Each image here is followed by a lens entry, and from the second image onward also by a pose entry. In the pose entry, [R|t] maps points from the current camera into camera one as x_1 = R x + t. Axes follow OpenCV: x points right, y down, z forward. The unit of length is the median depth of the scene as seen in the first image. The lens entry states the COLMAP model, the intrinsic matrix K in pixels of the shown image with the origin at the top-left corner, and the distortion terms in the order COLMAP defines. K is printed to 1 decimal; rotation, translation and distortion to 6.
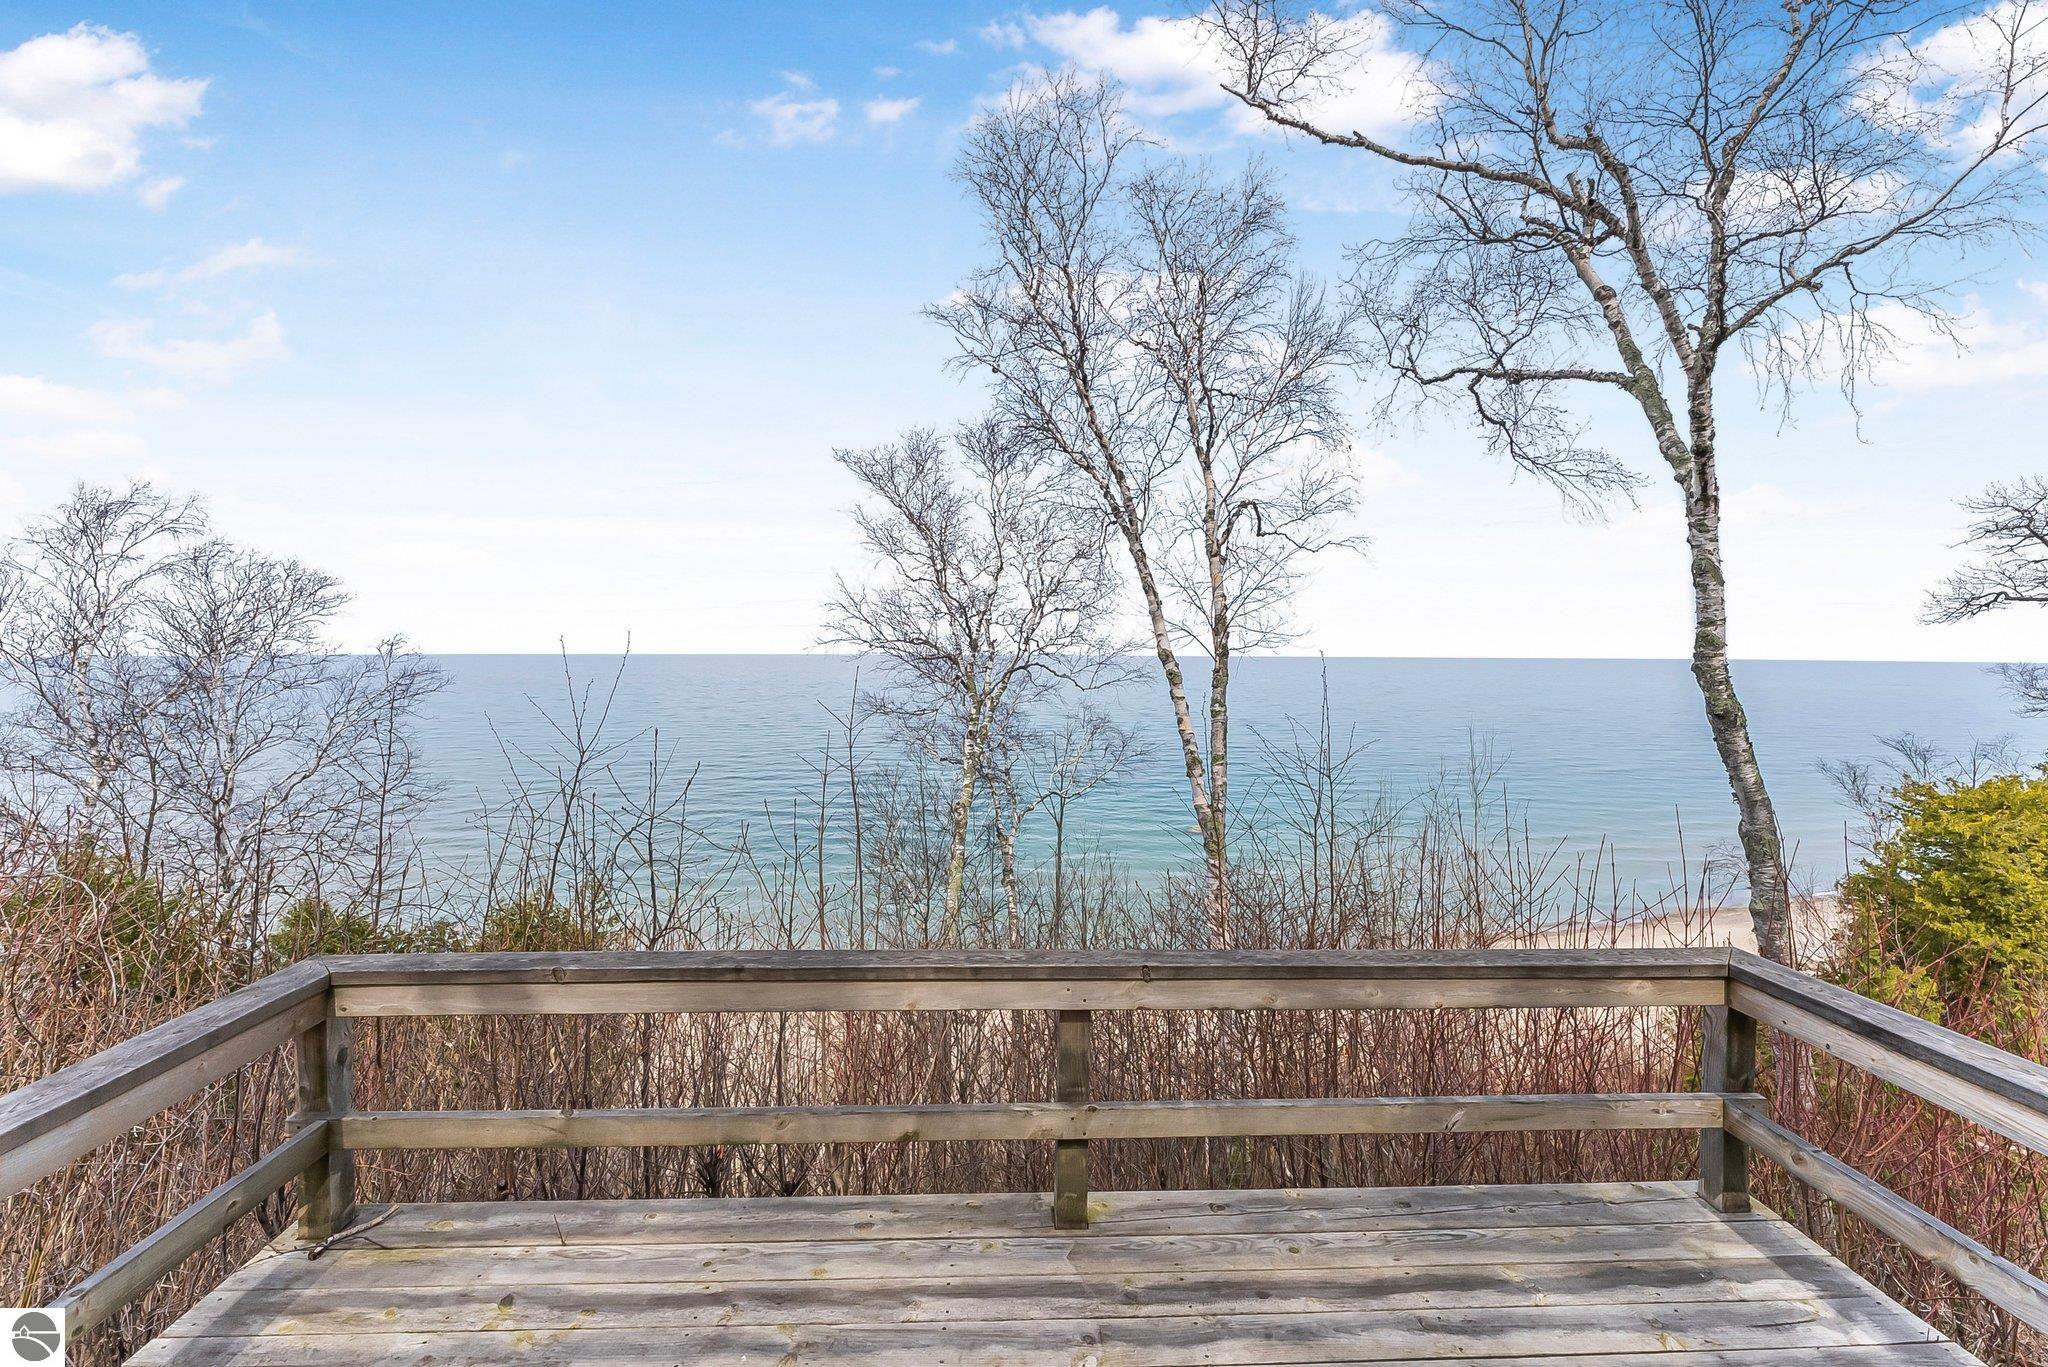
lens RADIAL K [[848.3, 0, 1015.9], [0, 848.3, 680.6], [0, 0, 1]] dist [-0.002122, 0.000392]
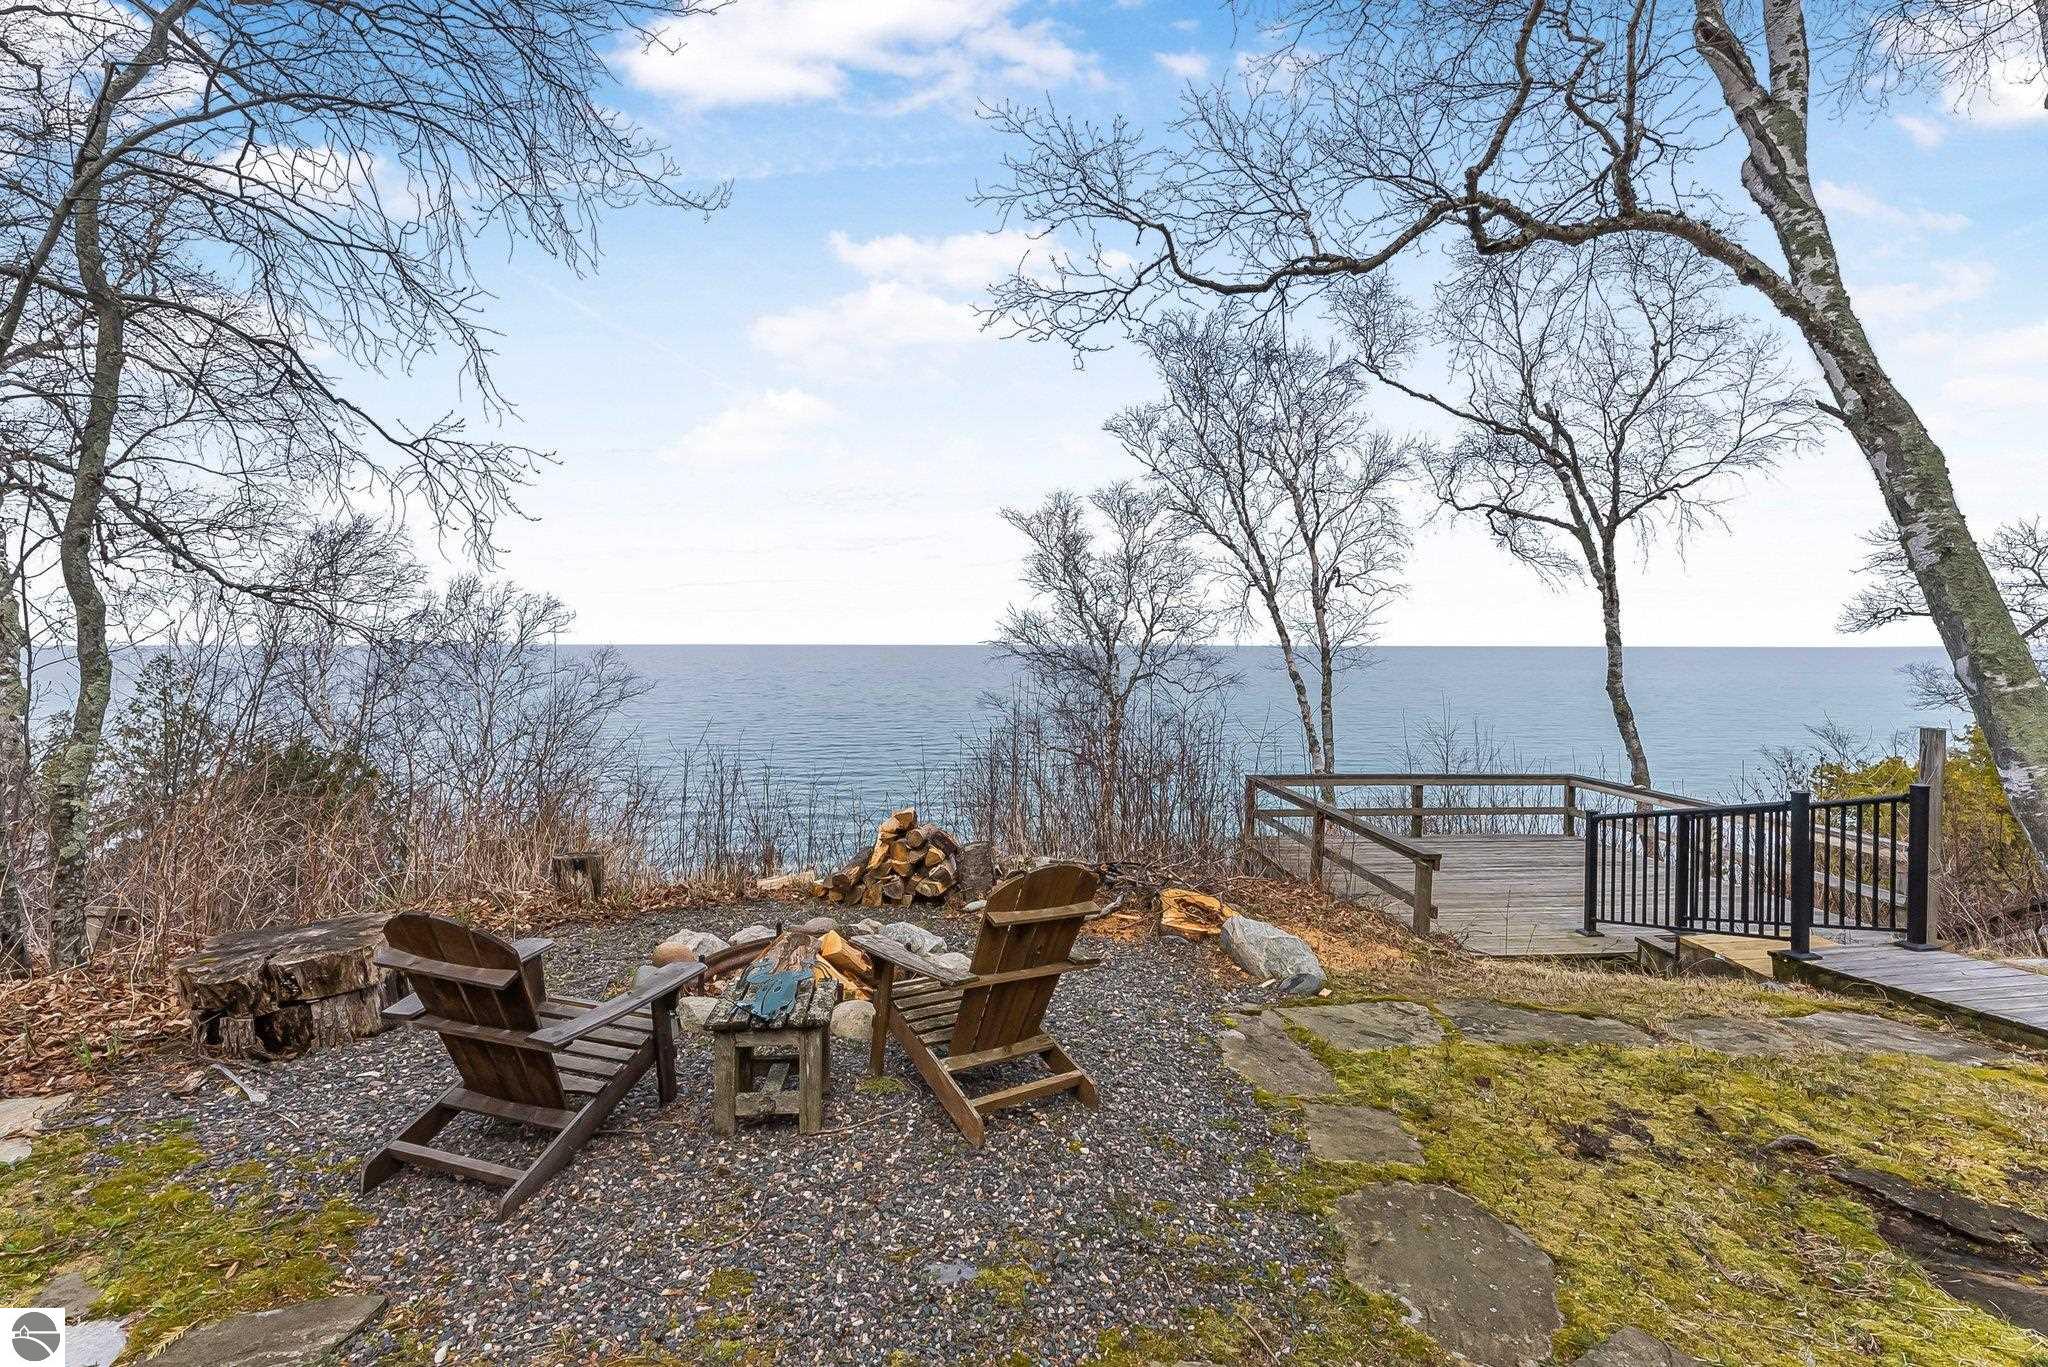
lens RADIAL K [[877.5, 0, 1031.0], [0, 877.5, 683.8], [0, 0, 1]] dist [-0.004882, -0.000116]
pose [[0.999305, -0.000614, 0.037284, -0.355974], [0.000111, 0.999909, 0.013494, -0.033649], [-0.037289, -0.013480, 0.999214, -0.580046]]
